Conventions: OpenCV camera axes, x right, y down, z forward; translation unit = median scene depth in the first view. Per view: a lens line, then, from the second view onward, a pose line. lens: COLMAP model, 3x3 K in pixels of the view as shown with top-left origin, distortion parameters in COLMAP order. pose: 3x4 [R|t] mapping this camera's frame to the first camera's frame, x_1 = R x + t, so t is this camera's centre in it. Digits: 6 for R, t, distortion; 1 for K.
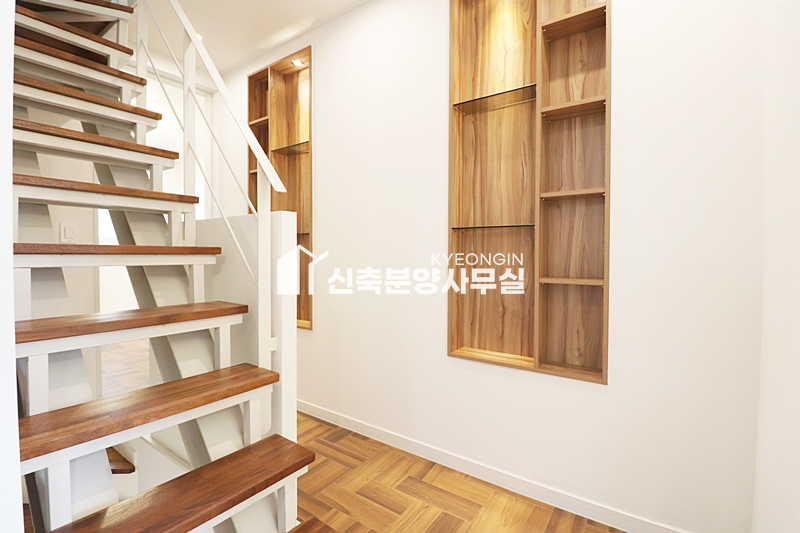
lens RADIAL K [[372.5, 0, 388.0], [0, 372.5, 263.1], [0, 0, 1]] dist [-0.011628, -0.005268]
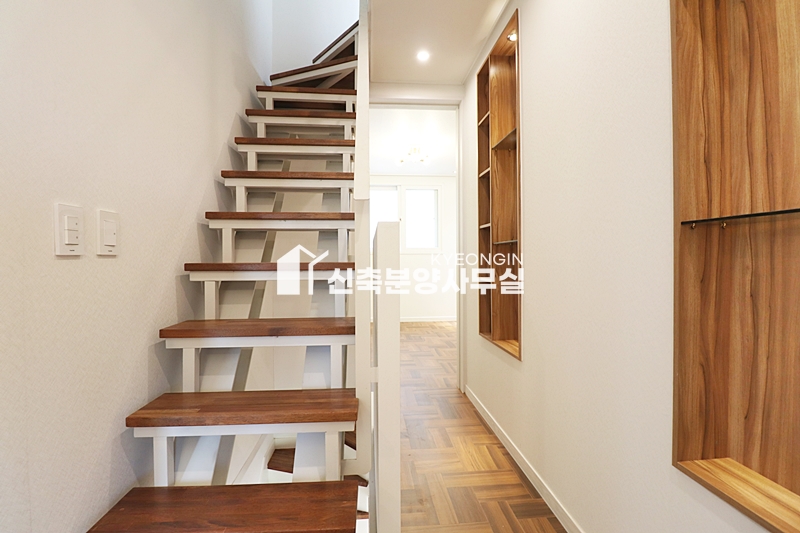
lens RADIAL K [[372.5, 0, 399.6], [0, 372.5, 263.9], [0, 0, 1]] dist [-0.011628, -0.005268]
pose [[0.657633, 0.002222, -0.753335, 0.291643], [-0.010276, 0.999929, -0.006021, -0.028242], [0.753268, 0.011701, 0.657609, 0.354814]]
